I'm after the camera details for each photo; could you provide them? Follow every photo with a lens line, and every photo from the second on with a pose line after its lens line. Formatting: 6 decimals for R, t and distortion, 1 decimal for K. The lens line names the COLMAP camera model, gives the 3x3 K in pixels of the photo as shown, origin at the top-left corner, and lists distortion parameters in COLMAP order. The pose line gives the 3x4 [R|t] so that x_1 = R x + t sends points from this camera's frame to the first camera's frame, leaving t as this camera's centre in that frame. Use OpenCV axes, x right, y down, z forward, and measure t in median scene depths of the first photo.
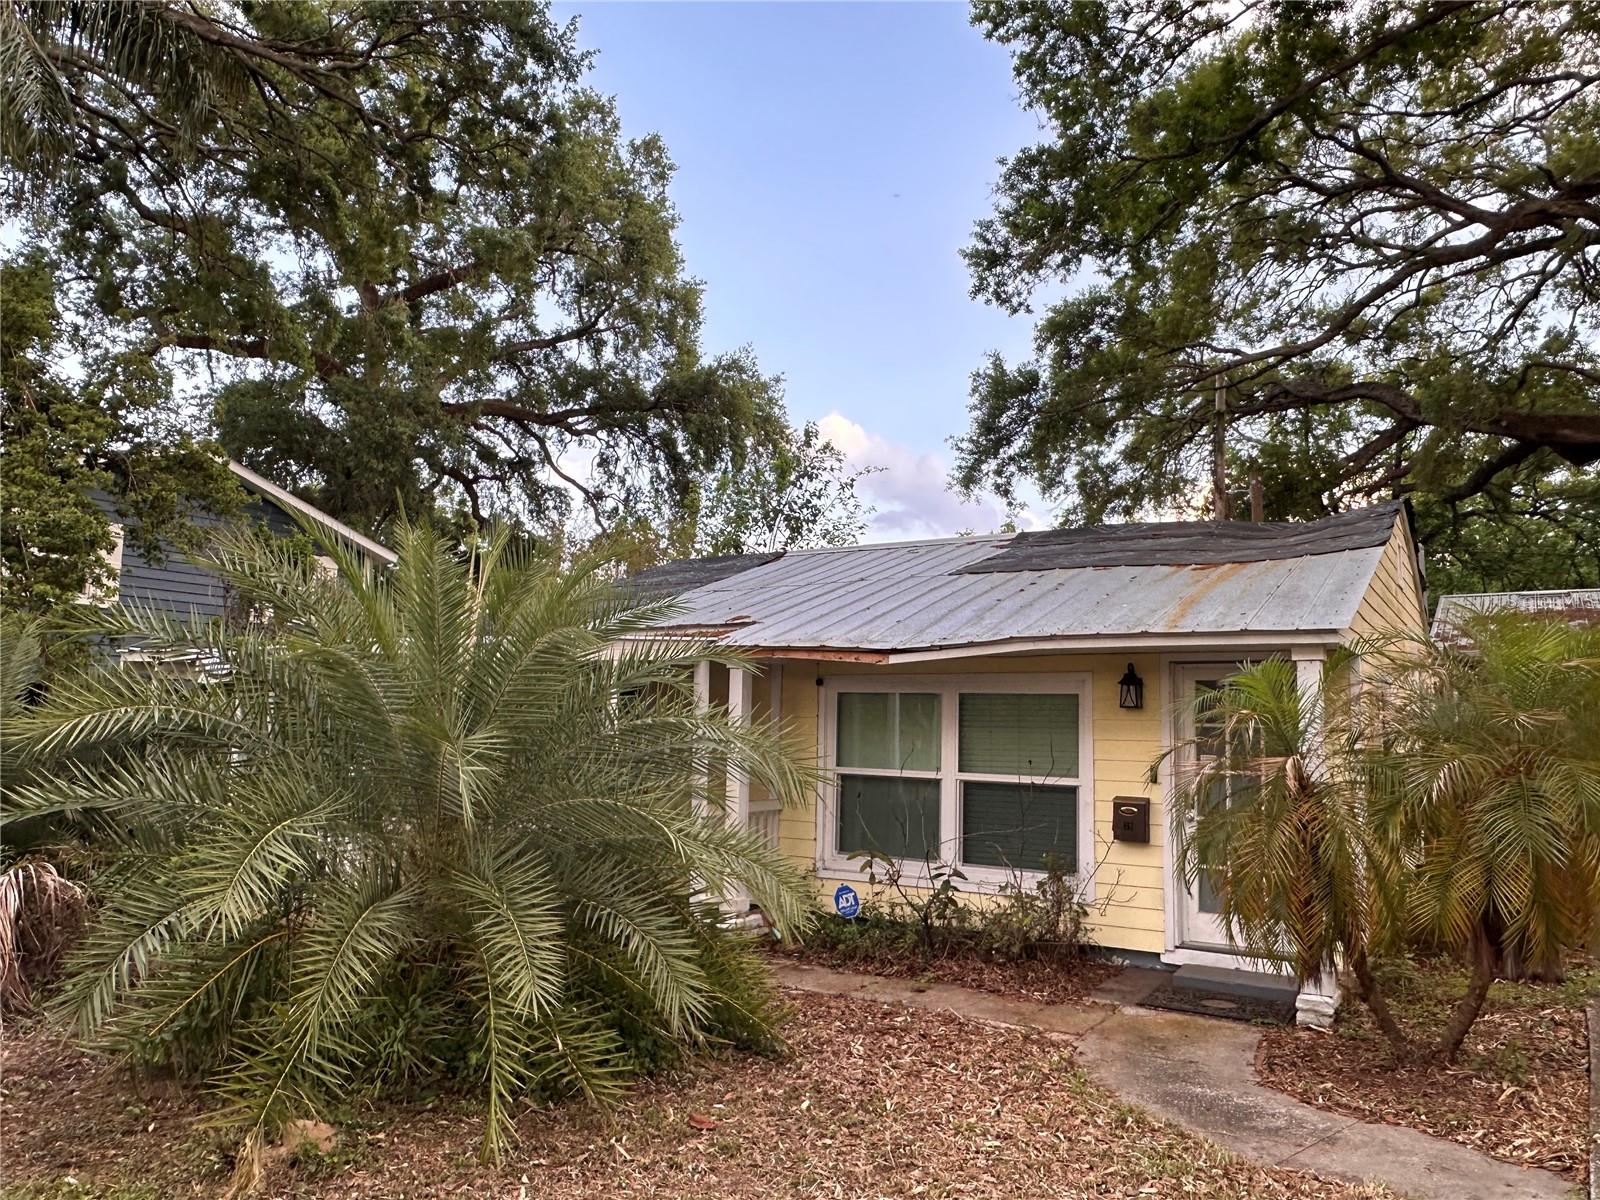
lens RADIAL K [[1135.9, 0, 783.6], [0, 1135.9, 601.2], [0, 0, 1]] dist [0.000709, 0.000419]
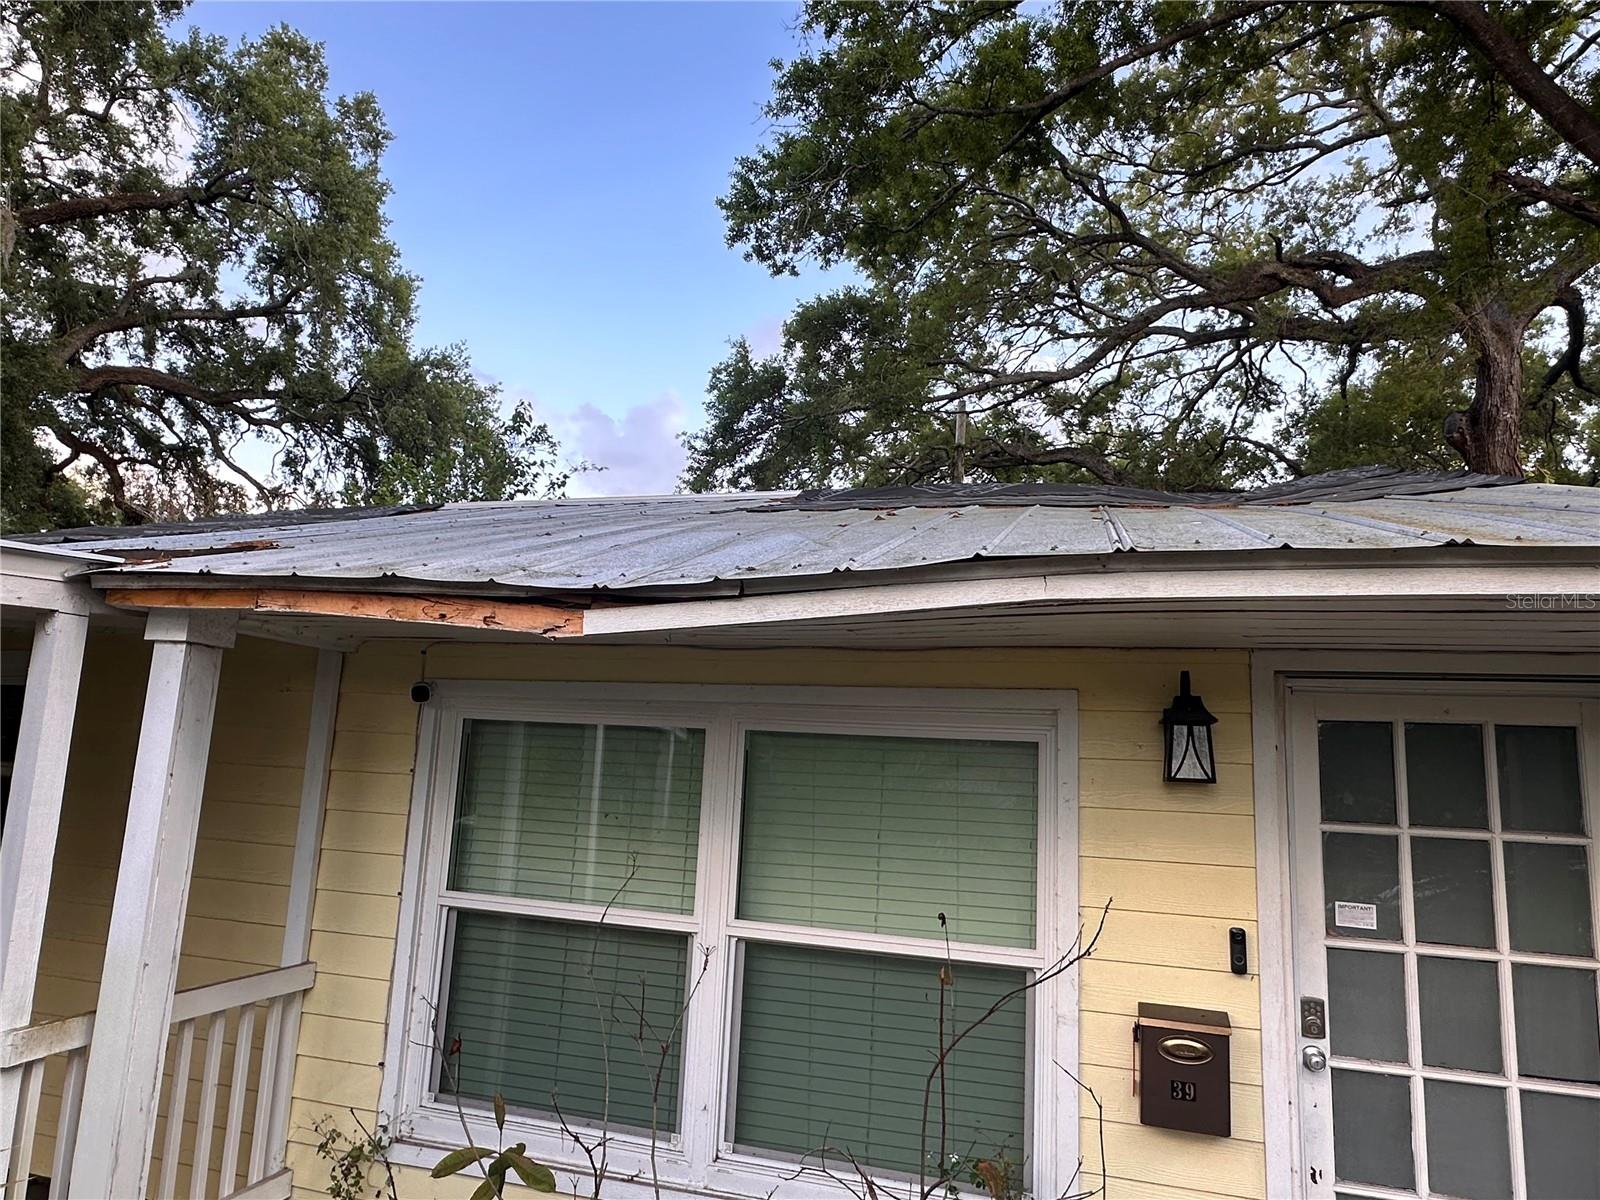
lens RADIAL K [[1020.4, 0, 775.1], [0, 1020.4, 604.7], [0, 0, 1]] dist [0.000303, -0.000203]
pose [[0.963865, 0.068385, 0.257466, 0.021551], [-0.057277, 0.997085, -0.050408, 0.018051], [-0.260162, 0.033840, 0.964972, 0.215194]]
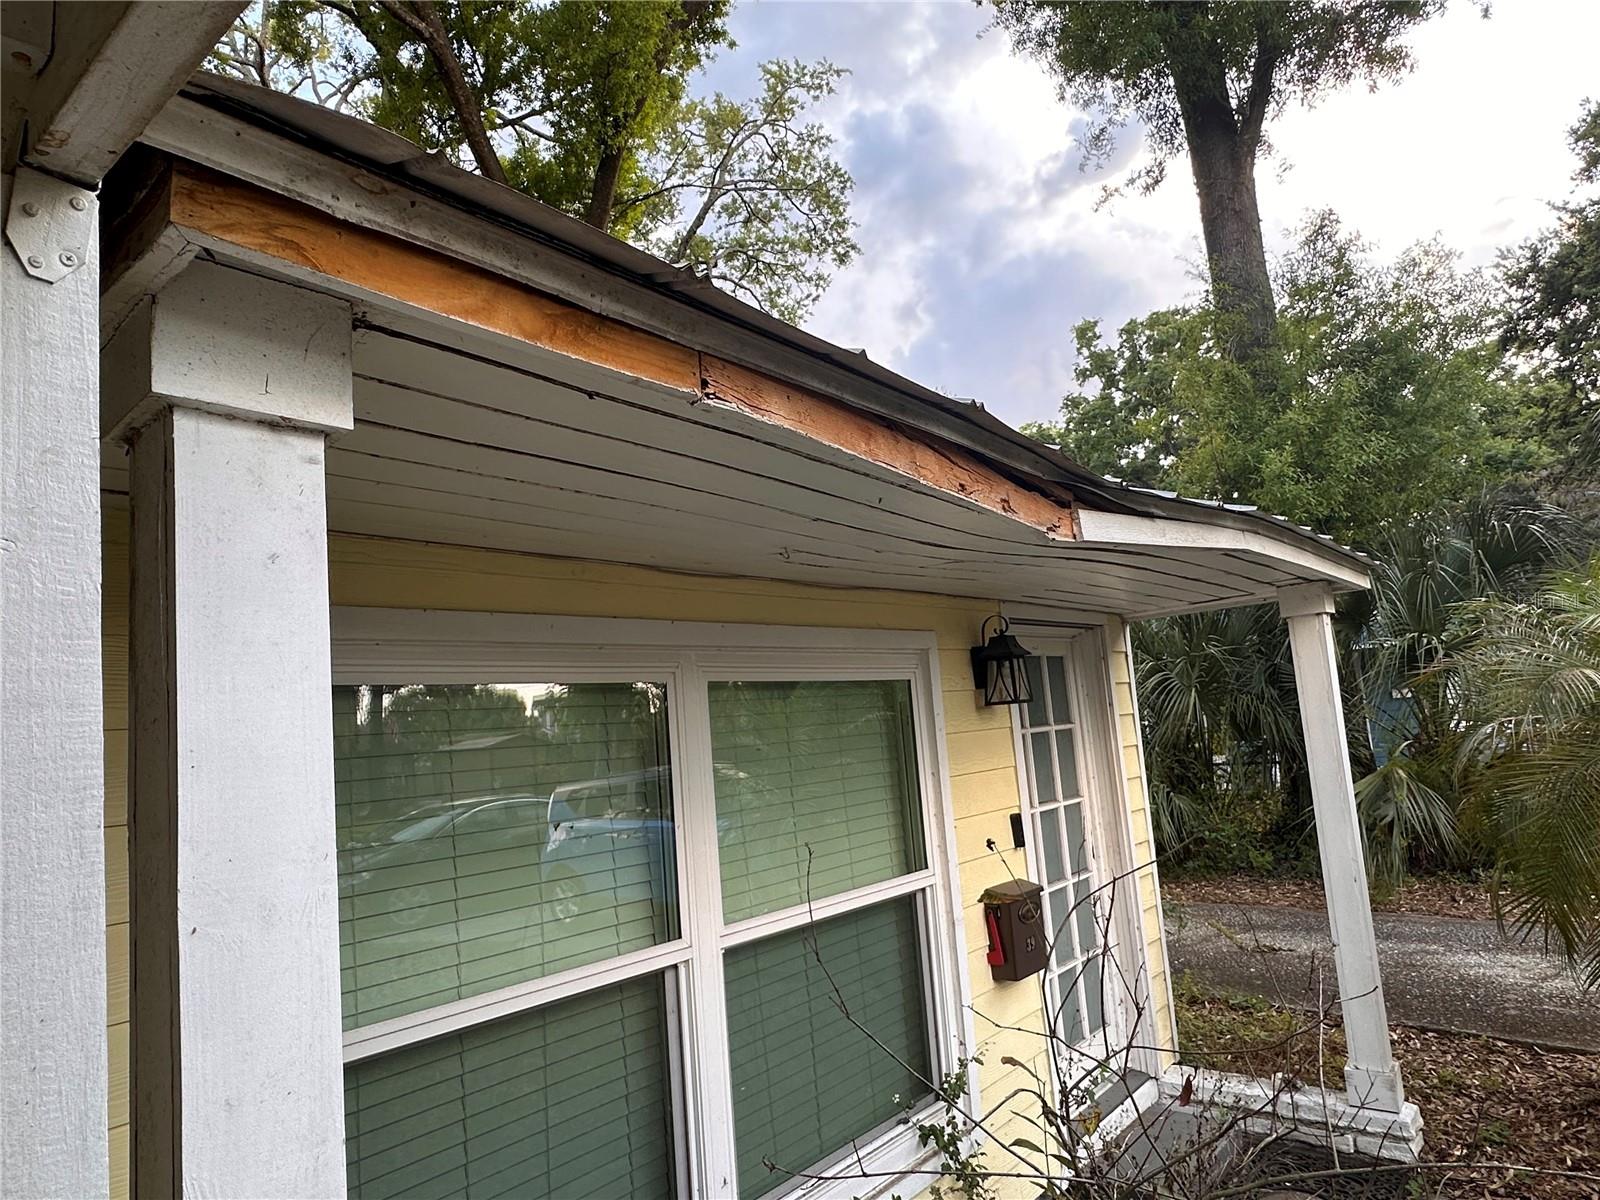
lens RADIAL K [[1020.4, 0, 775.1], [0, 1020.4, 604.7], [0, 0, 1]] dist [0.000303, -0.000203]
pose [[0.100388, 0.093536, 0.990542, -0.049873], [-0.034630, 0.995296, -0.090475, 0.029595], [-0.994346, -0.025220, 0.103155, 0.330646]]
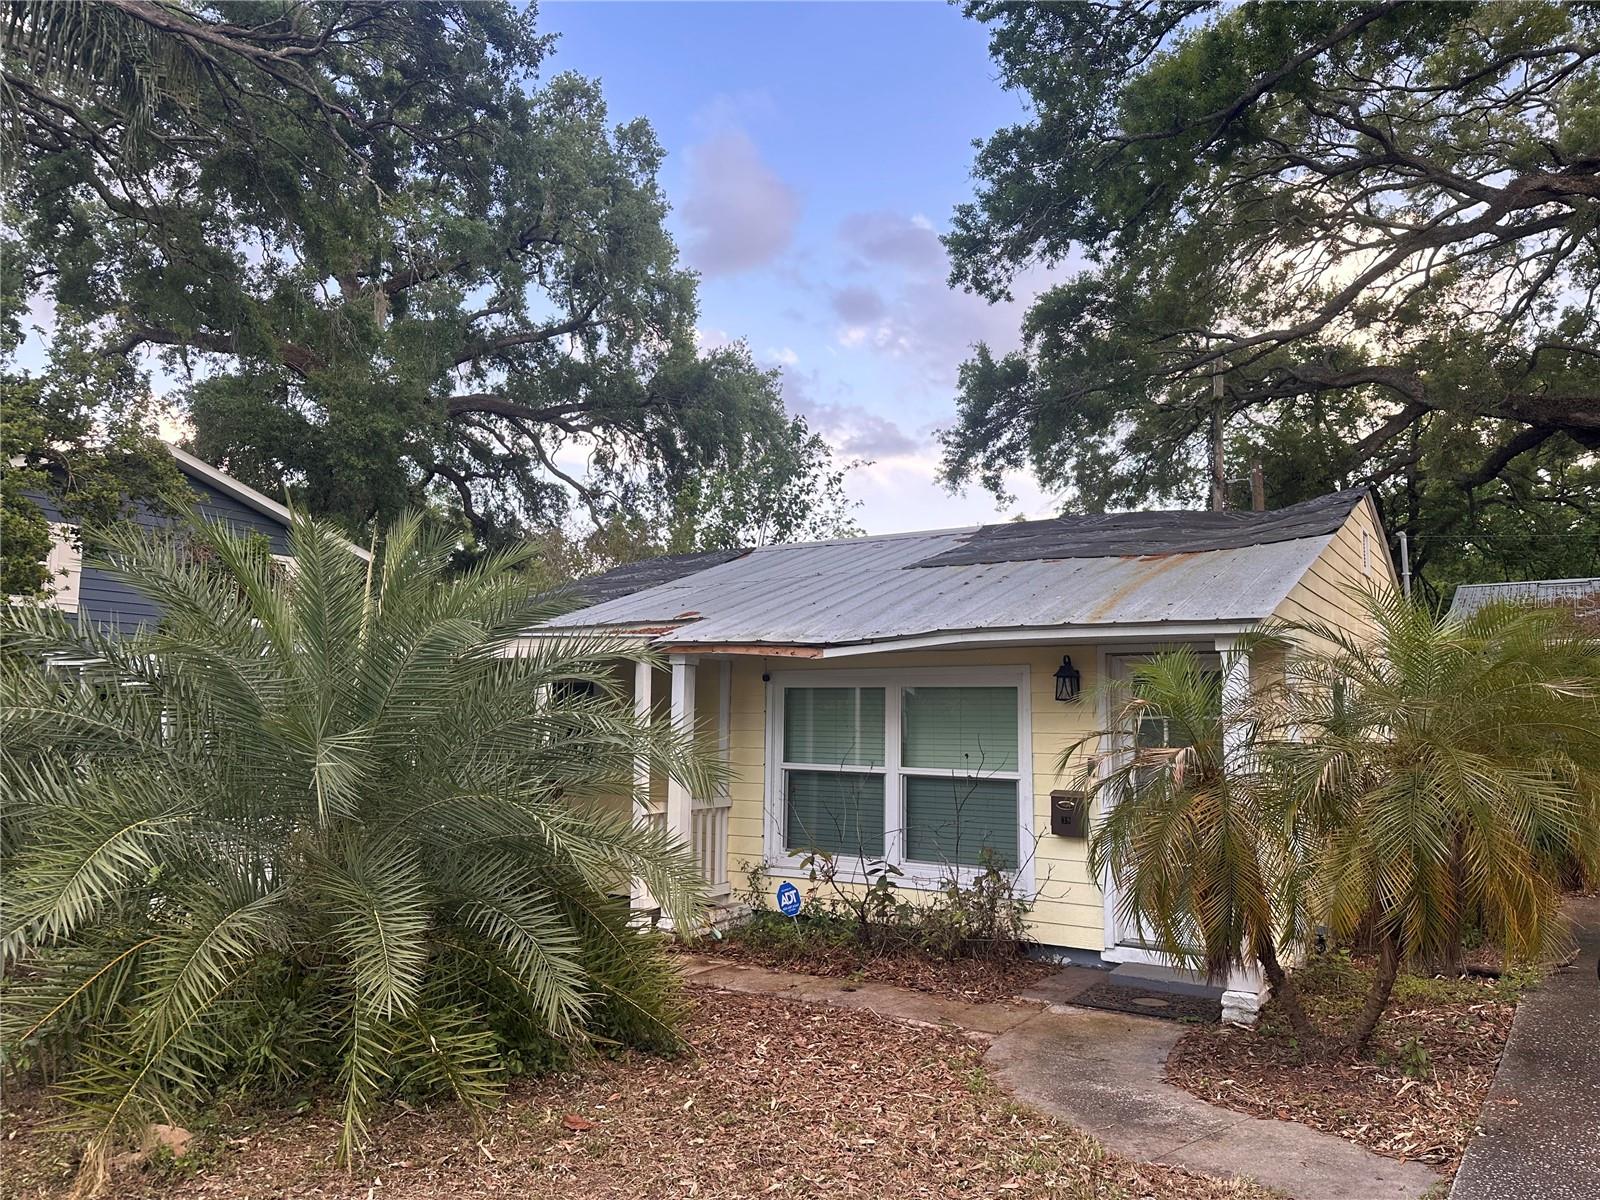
lens RADIAL K [[1157.5, 0, 800.0], [0, 1157.5, 600.0], [0, 0, 1]] dist [0.075859, -0.090751]
pose [[0.999943, -0.010492, -0.001906, 0.025789], [0.010493, 0.999945, 0.000701, 0.001062], [0.001898, -0.000720, 0.999998, -0.003686]]
